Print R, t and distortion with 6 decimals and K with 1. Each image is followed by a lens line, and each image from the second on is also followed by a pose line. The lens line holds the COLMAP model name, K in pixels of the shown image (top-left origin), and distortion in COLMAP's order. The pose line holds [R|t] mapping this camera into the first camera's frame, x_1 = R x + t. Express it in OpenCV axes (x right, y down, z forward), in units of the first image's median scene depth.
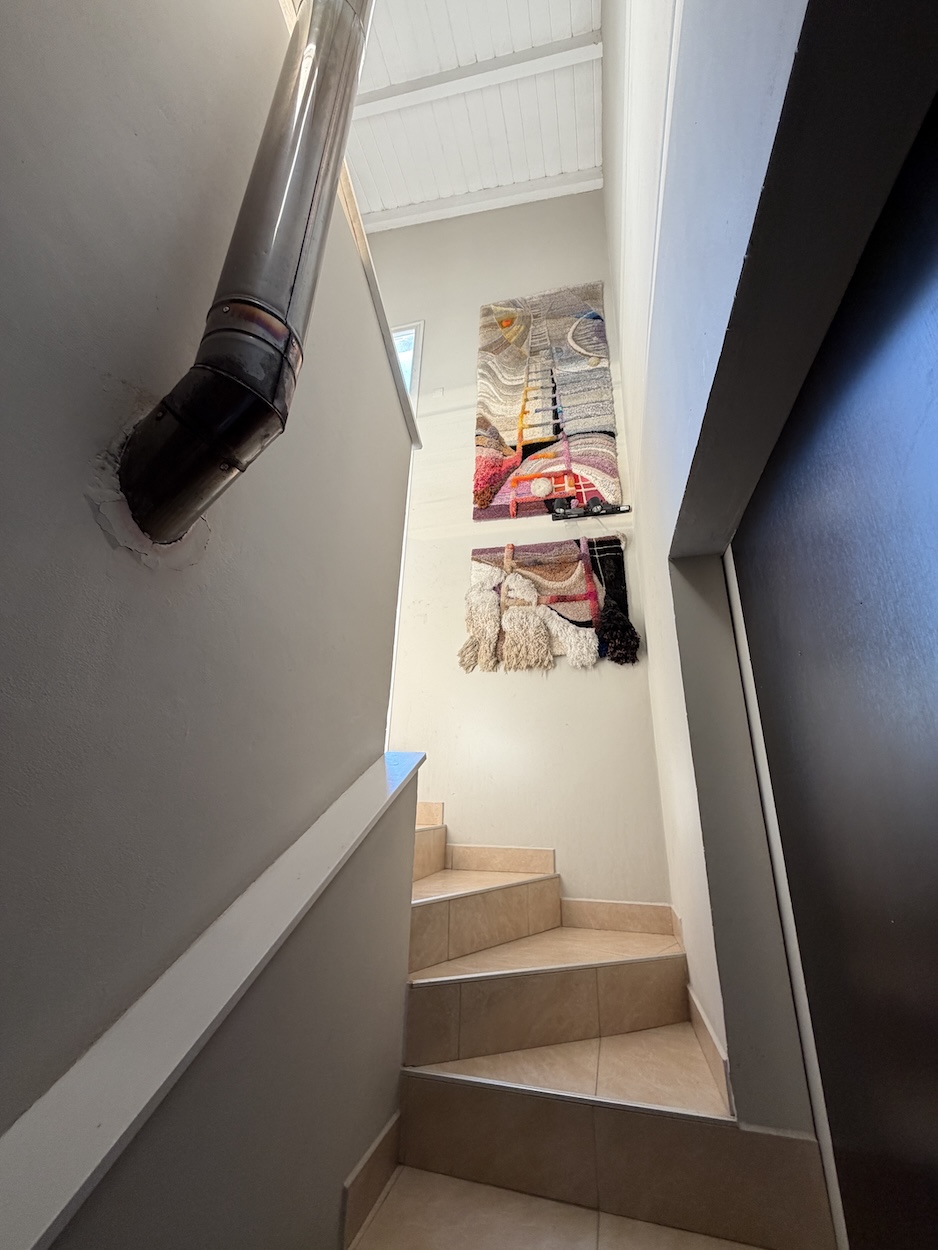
lens RADIAL K [[499.0, 0, 469.0], [0, 499.0, 625.0], [0, 0, 1]] dist [-0.000193, 0.000284]
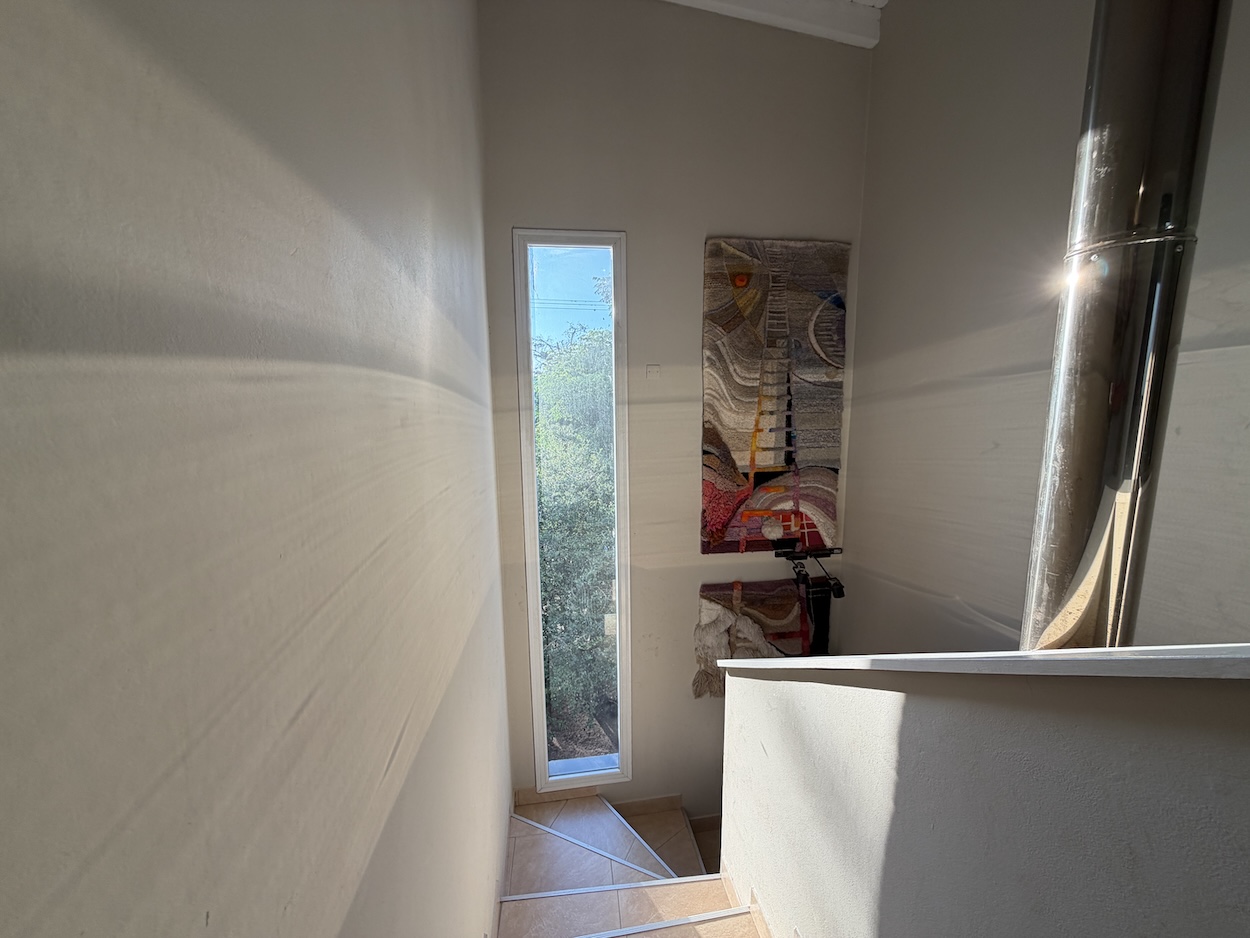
lens RADIAL K [[499.0, 0, 623.4], [0, 499.0, 466.4], [0, 0, 1]] dist [-0.000193, 0.000284]
pose [[0.917873, -0.104812, 0.382783, -0.481807], [-0.096929, 0.876087, 0.472310, -0.791812], [-0.384855, -0.470624, 0.793977, 0.346292]]
